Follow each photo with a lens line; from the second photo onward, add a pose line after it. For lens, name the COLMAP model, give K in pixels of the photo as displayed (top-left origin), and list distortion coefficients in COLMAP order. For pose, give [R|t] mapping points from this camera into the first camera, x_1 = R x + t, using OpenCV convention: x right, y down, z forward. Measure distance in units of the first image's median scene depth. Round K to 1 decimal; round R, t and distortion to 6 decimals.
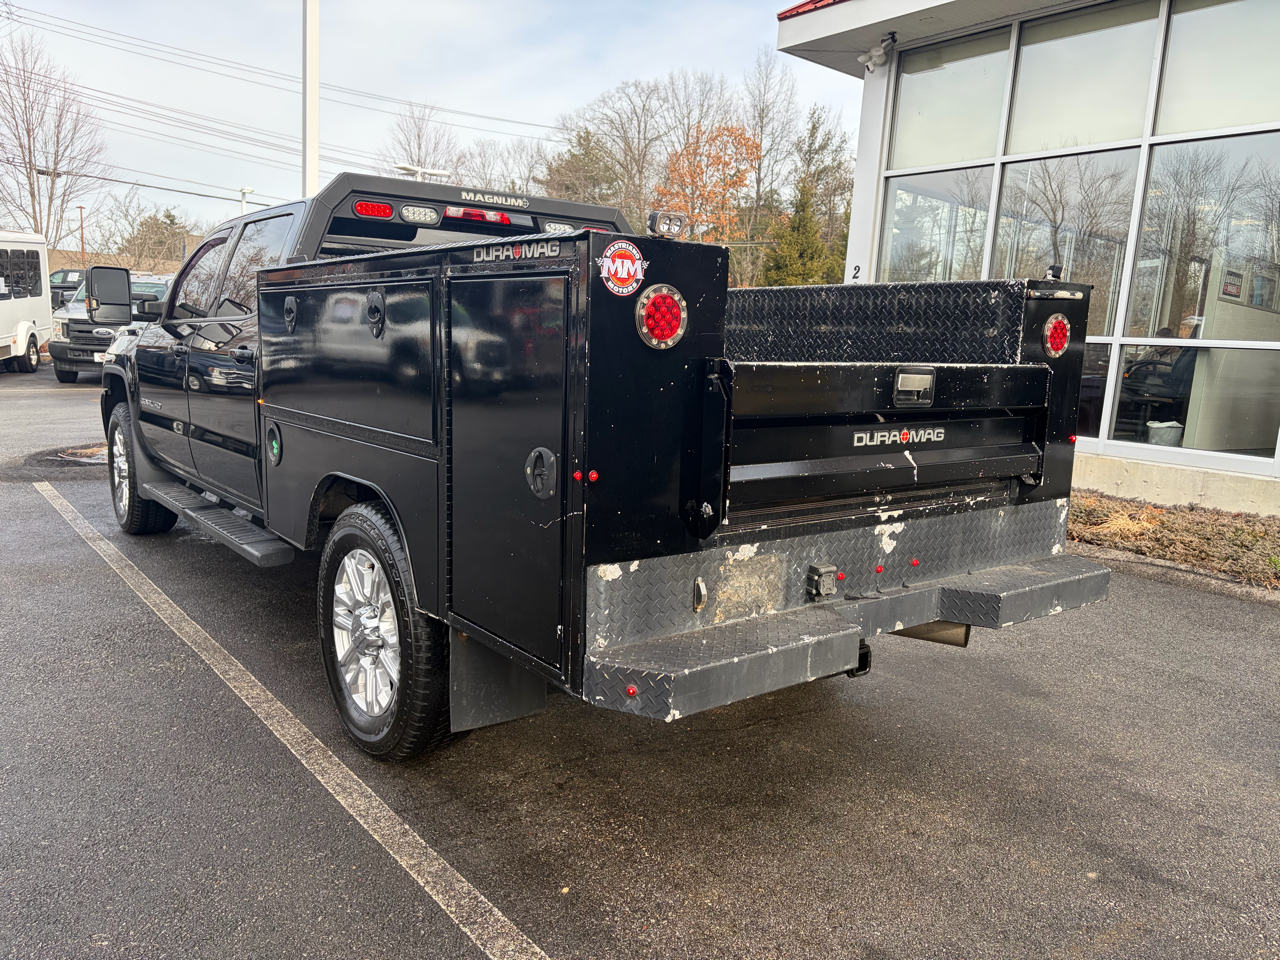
lens RADIAL K [[966.5, 0, 641.1], [0, 966.5, 485.0], [0, 0, 1]] dist [0.049156, -0.042727]
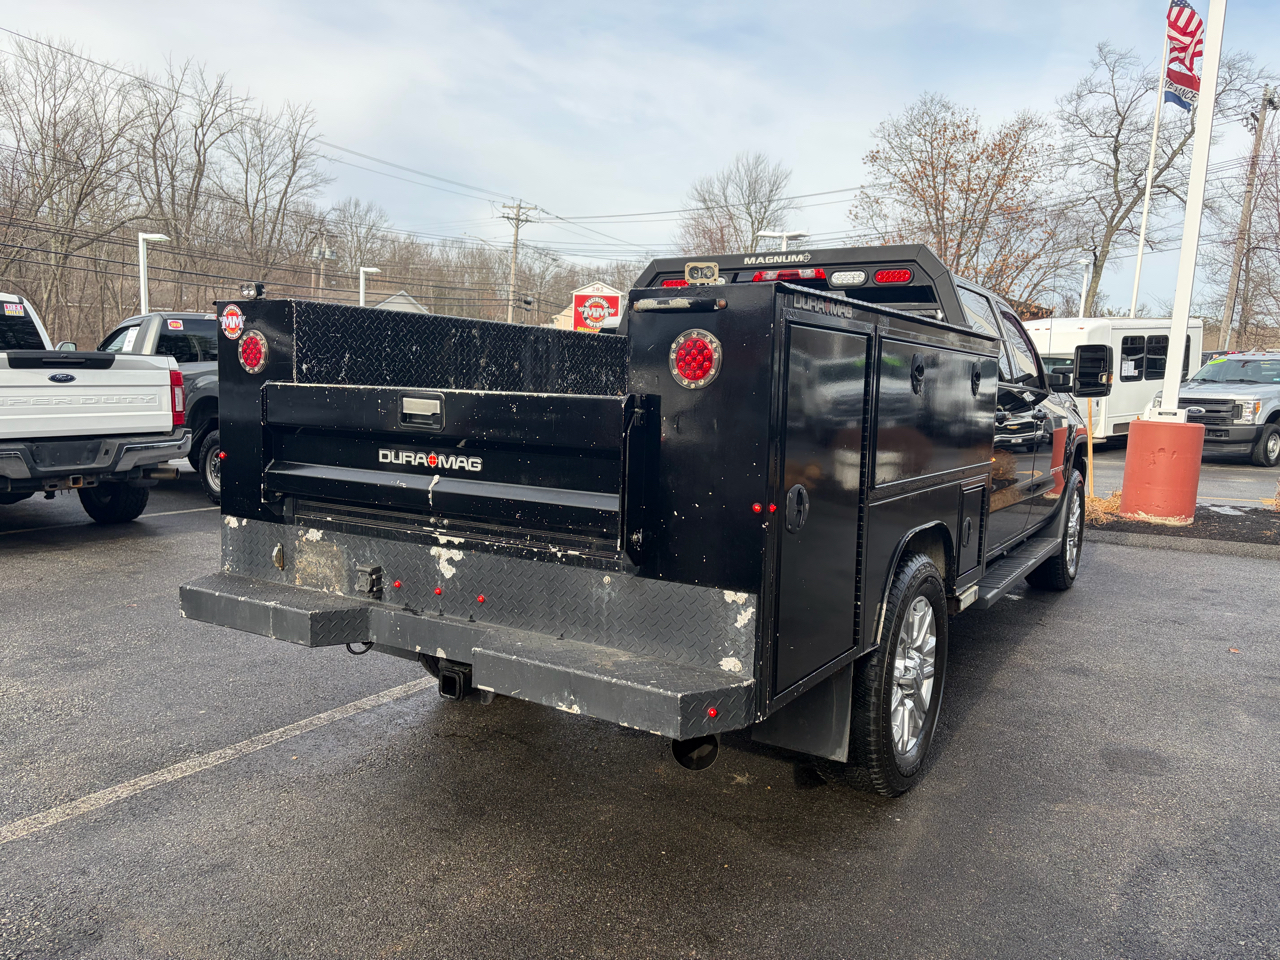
lens RADIAL K [[966.5, 0, 649.0], [0, 966.5, 480.8], [0, 0, 1]] dist [0.049156, -0.042727]
pose [[0.351830, 0.071481, -0.933331, 0.912379], [-0.157427, 0.987397, 0.016278, -0.056778], [0.922731, 0.141204, 0.358649, 0.595049]]
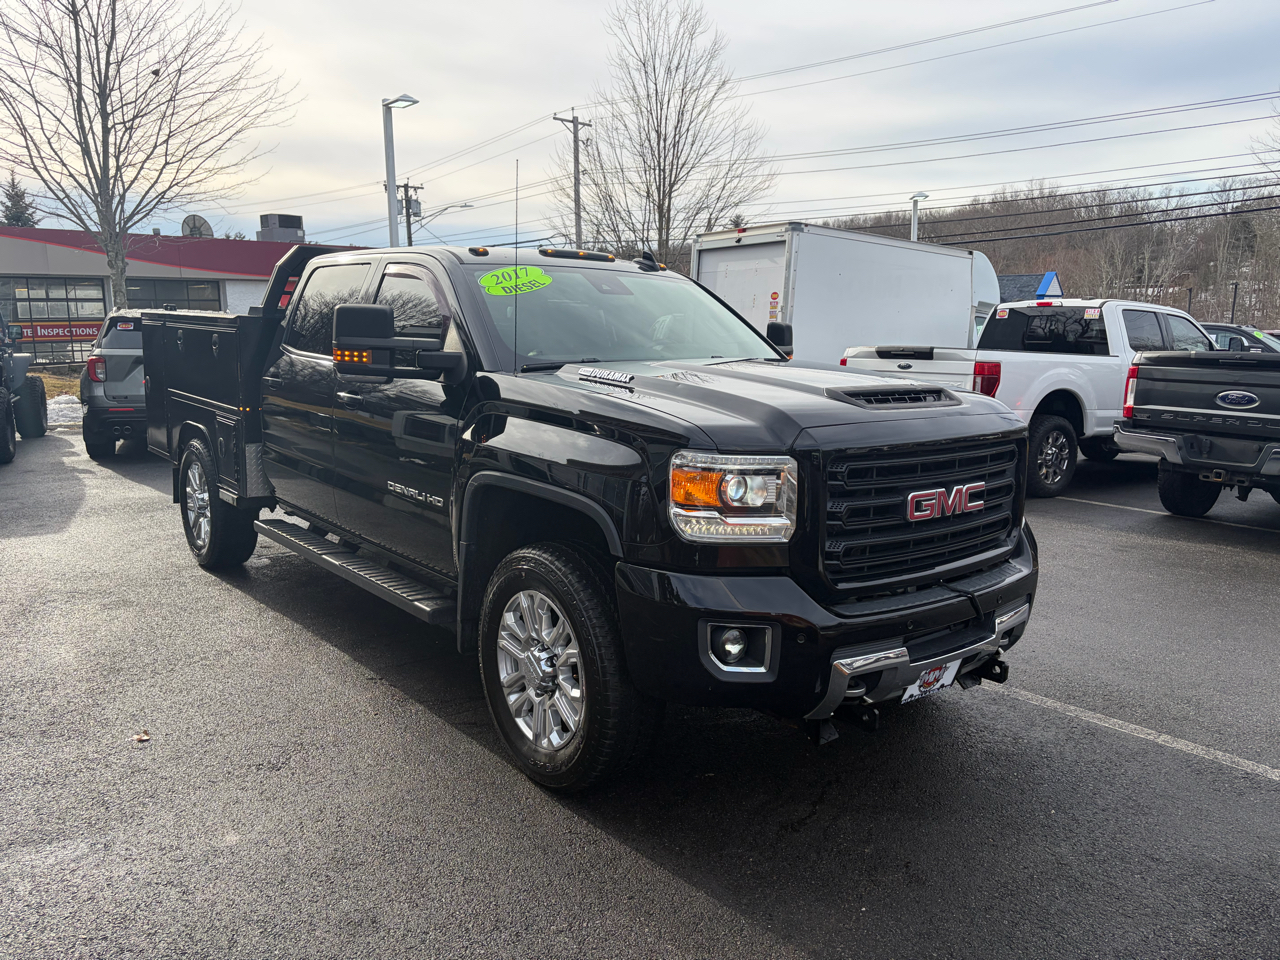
lens RADIAL K [[966.5, 0, 643.0], [0, 966.5, 477.3], [0, 0, 1]] dist [0.049156, -0.042727]
pose [[-0.997846, -0.056999, -0.032472, -0.534823], [-0.064163, 0.951066, 0.302253, -0.500771], [0.013655, 0.303685, -0.952675, 2.754394]]
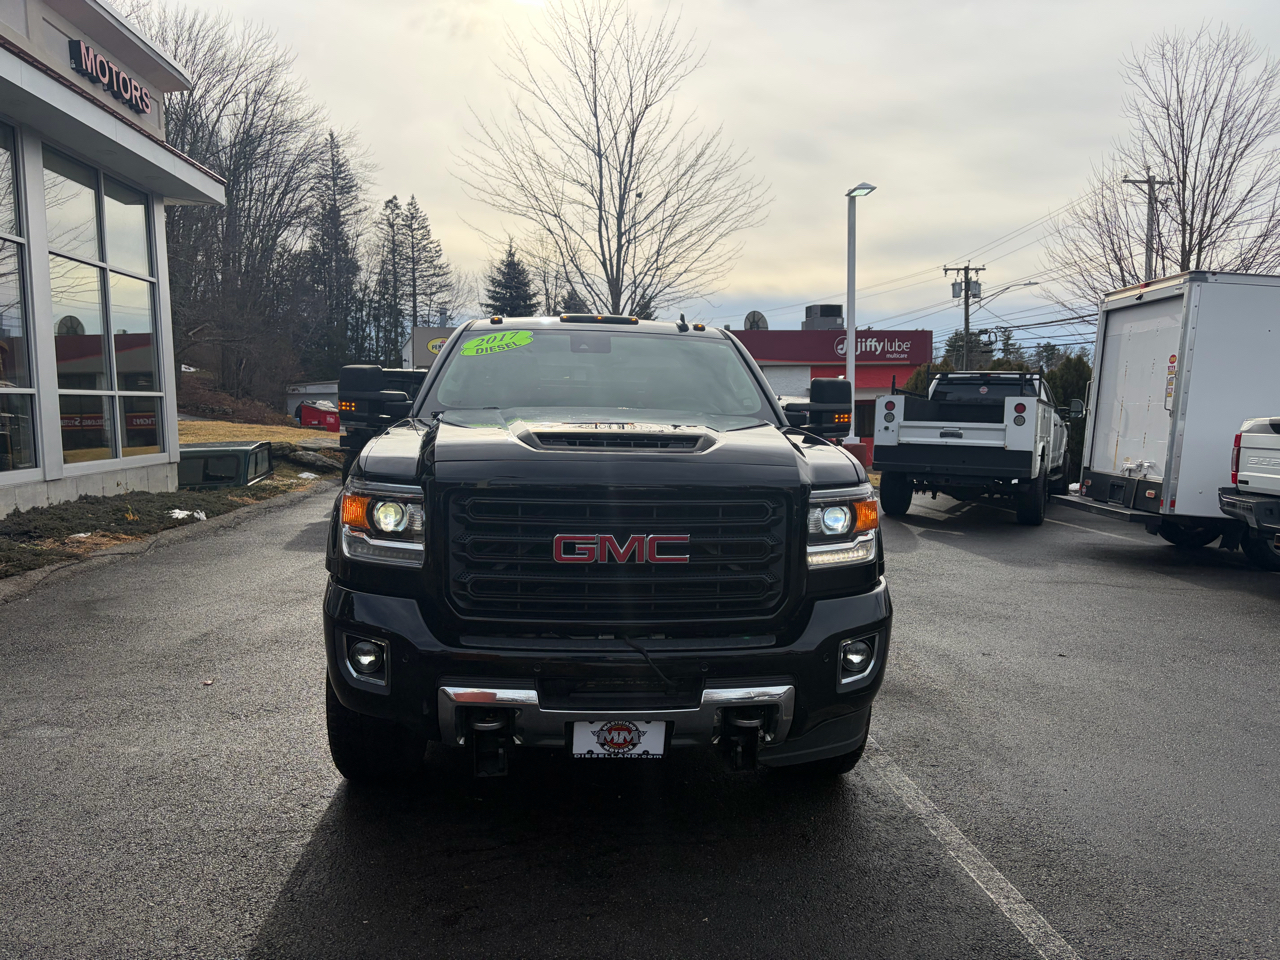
lens RADIAL K [[966.5, 0, 643.7], [0, 966.5, 480.4], [0, 0, 1]] dist [0.049156, -0.042727]
pose [[-0.836849, -0.100098, 0.538204, -1.264698], [0.033301, 0.972012, 0.232559, -0.483210], [-0.546419, 0.212540, -0.810094, 2.586007]]
